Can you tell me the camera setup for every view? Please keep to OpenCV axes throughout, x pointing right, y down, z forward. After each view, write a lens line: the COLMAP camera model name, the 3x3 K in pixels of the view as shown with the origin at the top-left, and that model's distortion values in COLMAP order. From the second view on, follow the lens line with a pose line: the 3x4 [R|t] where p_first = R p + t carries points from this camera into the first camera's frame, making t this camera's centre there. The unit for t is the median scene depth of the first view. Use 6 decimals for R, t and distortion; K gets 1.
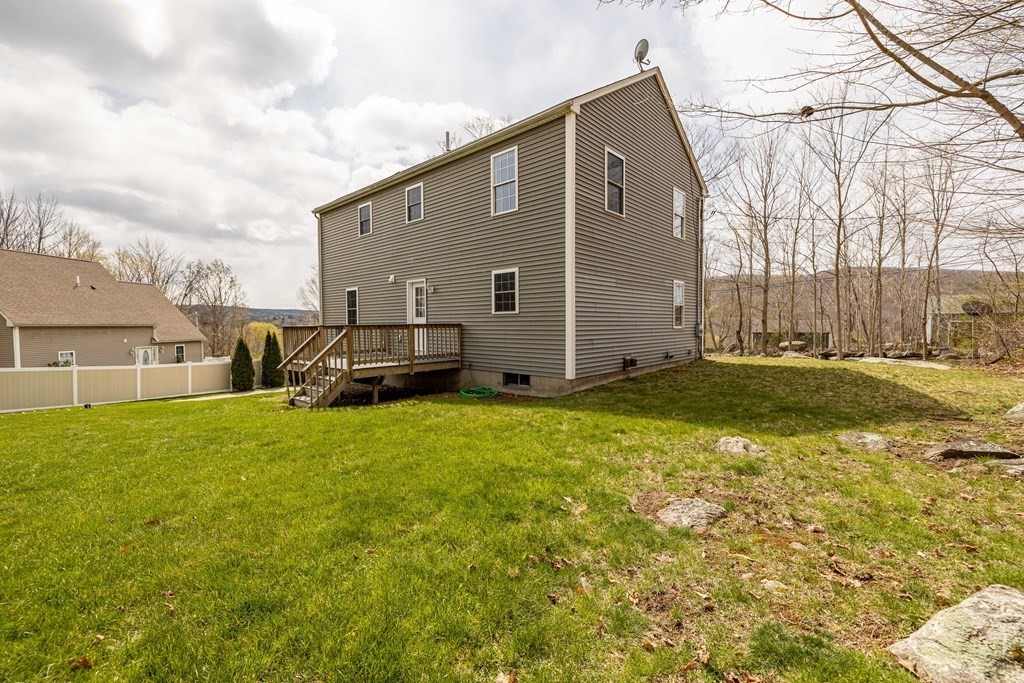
lens RADIAL K [[428.8, 0, 509.2], [0, 428.8, 339.3], [0, 0, 1]] dist [-0.001084, 0.000014]
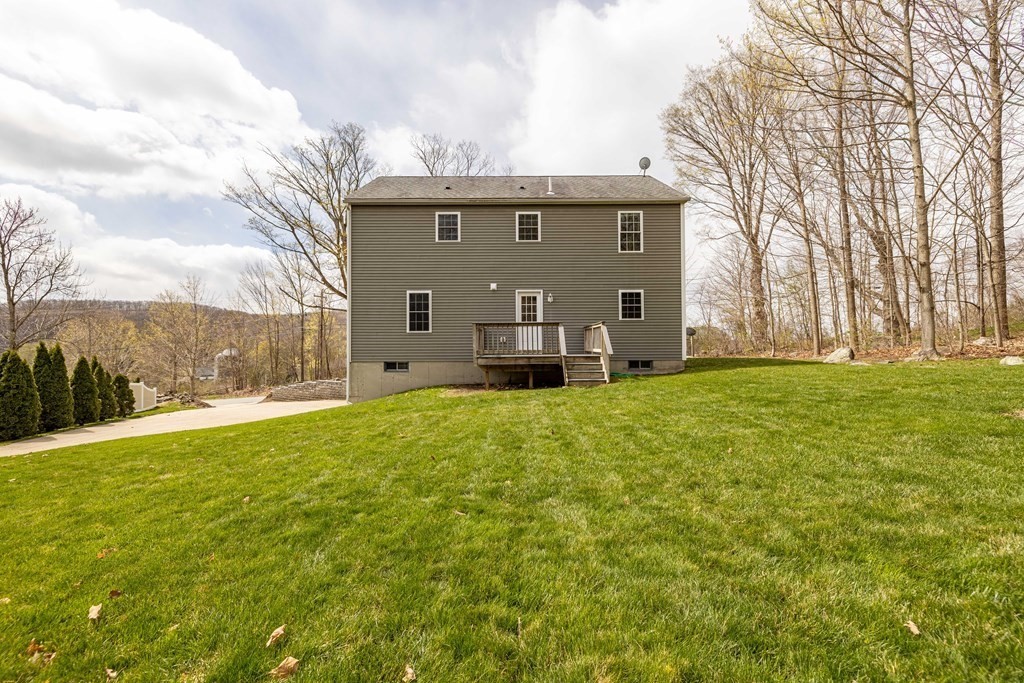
lens RADIAL K [[428.8, 0, 533.4], [0, 428.8, 364.5], [0, 0, 1]] dist [-0.001084, 0.000014]
pose [[0.740489, -0.001133, 0.672067, -0.956140], [0.024557, 0.999376, -0.025372, 0.093336], [-0.671619, 0.035292, 0.740055, 0.110340]]
